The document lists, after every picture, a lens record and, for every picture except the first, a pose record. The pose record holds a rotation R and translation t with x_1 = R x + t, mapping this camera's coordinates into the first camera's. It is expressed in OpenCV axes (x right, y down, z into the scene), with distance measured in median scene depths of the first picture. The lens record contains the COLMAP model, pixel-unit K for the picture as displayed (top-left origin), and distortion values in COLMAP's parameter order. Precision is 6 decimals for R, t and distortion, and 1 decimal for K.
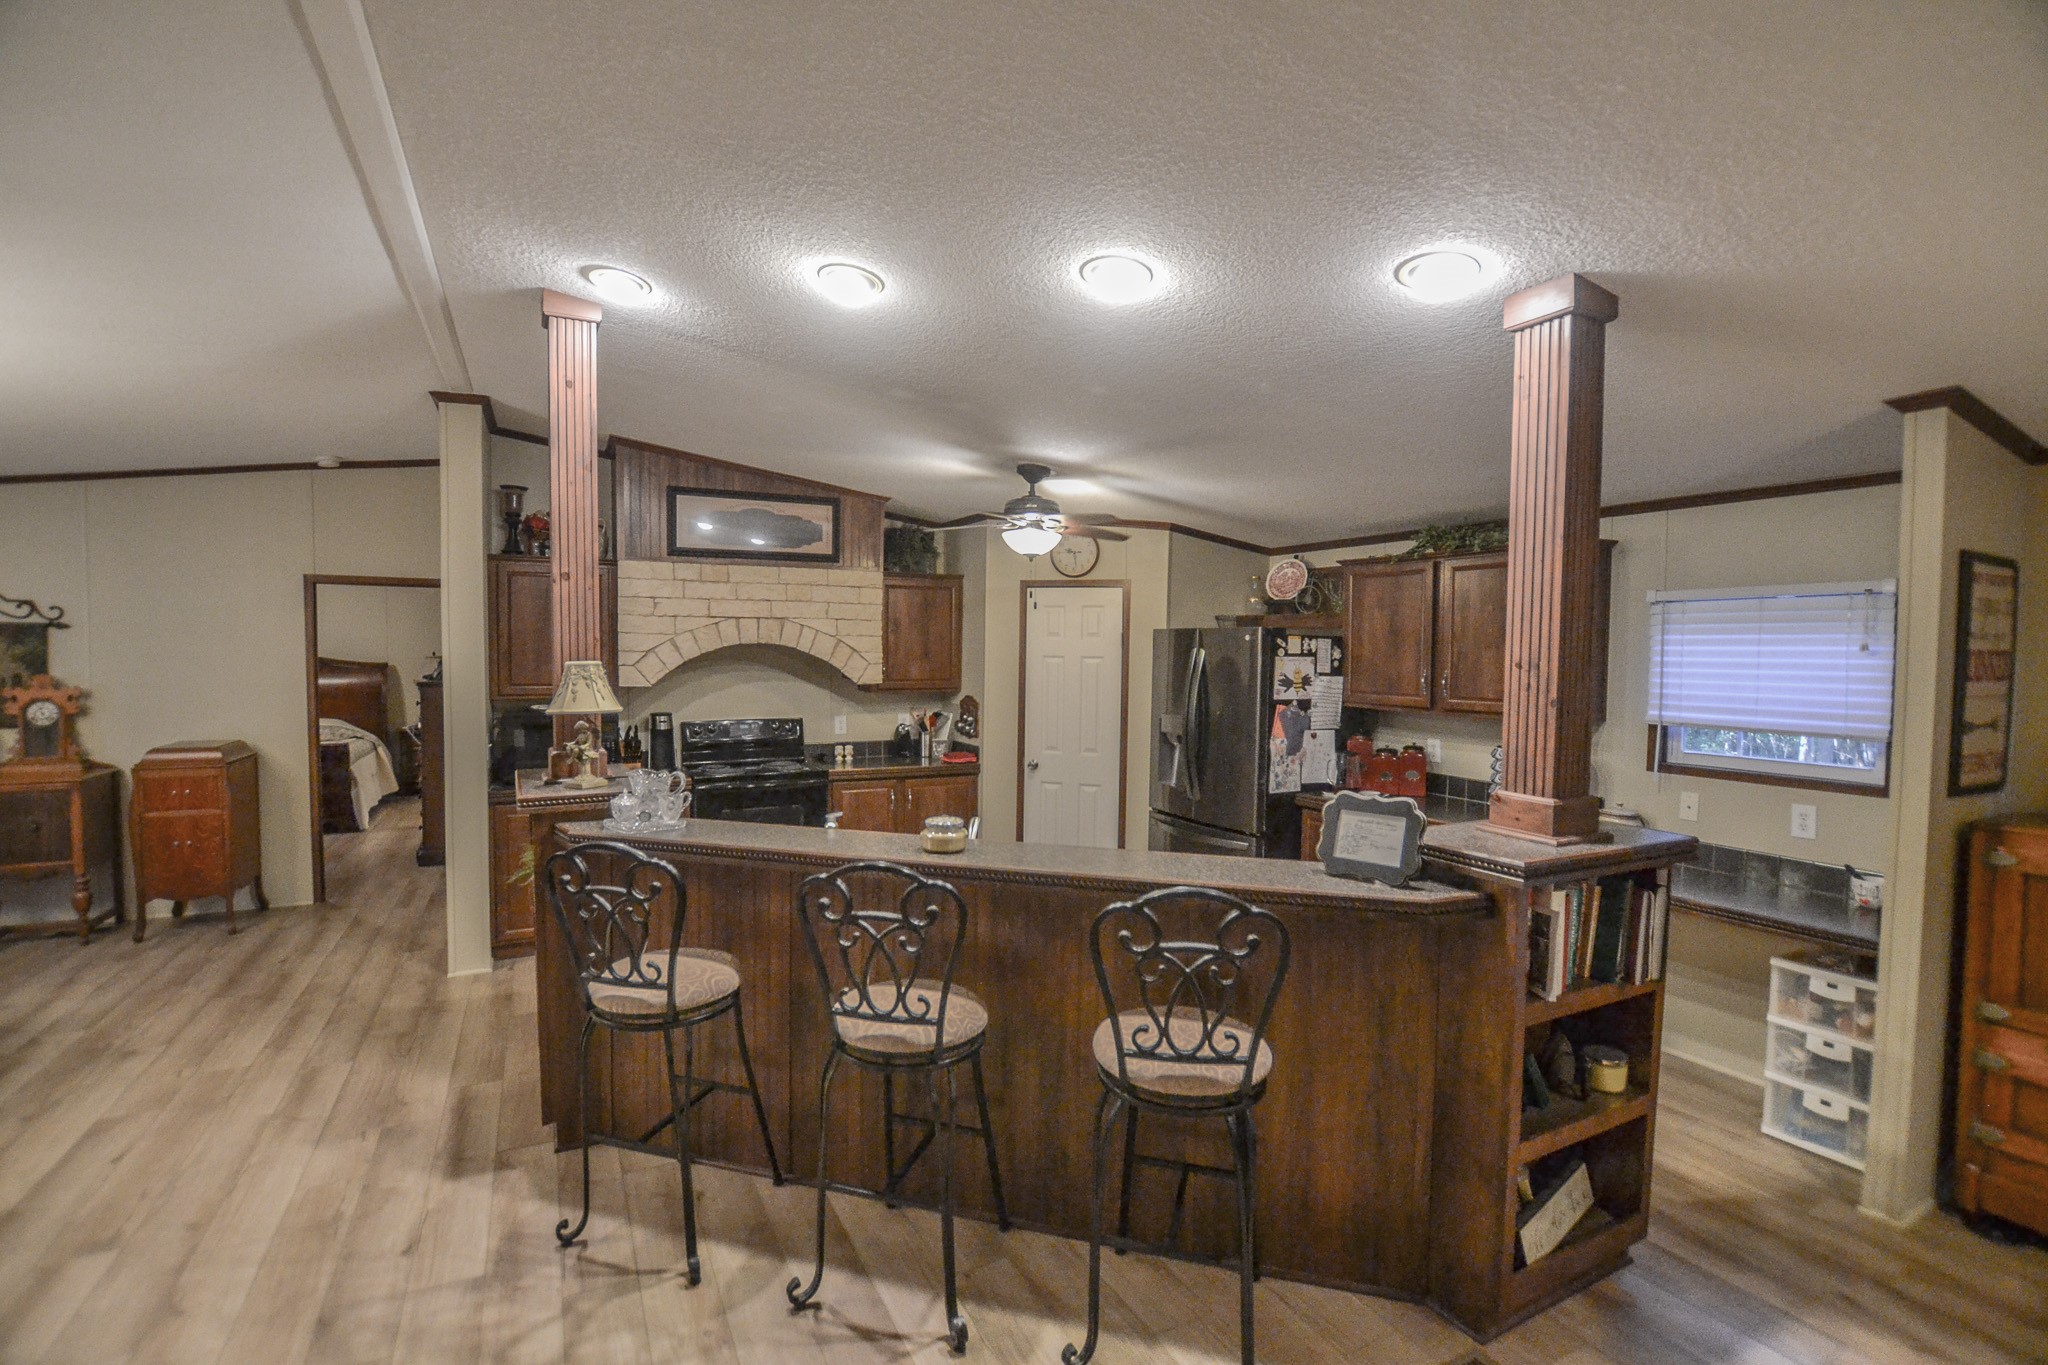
lens RADIAL K [[917.3, 0, 1024.0], [0, 917.3, 682.5], [0, 0, 1]] dist [-0.026103, 0.000560]
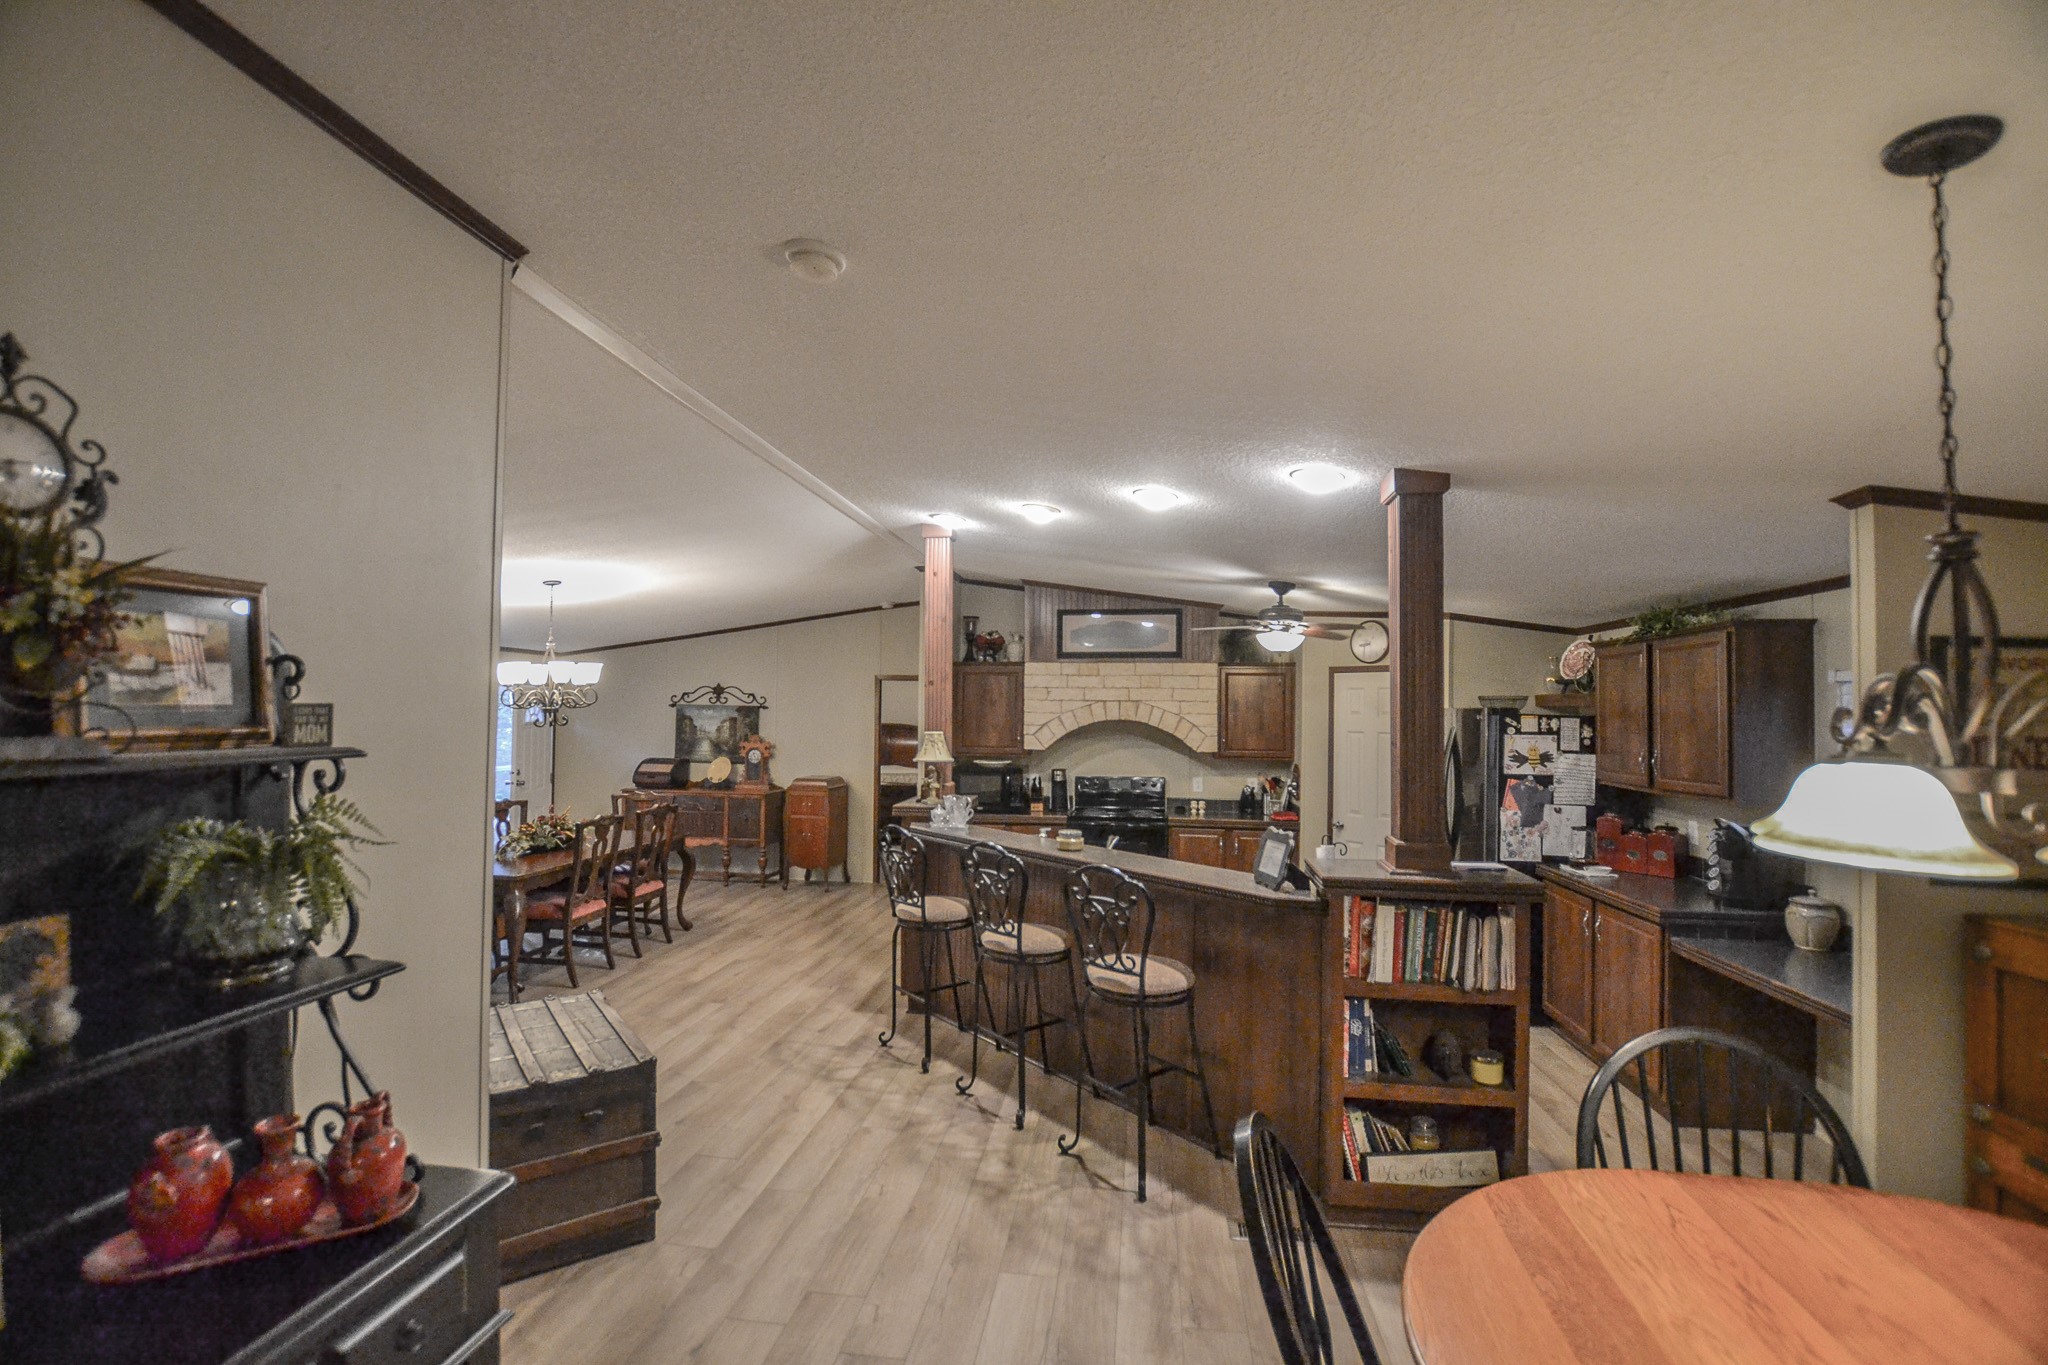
lens RADIAL K [[917.3, 0, 1024.0], [0, 917.3, 682.5], [0, 0, 1]] dist [-0.026103, 0.000560]
pose [[0.818836, -0.018583, -0.573726, 0.410826], [-0.025794, 0.997275, -0.069114, -0.000251], [0.573447, 0.071392, 0.816126, -0.211487]]
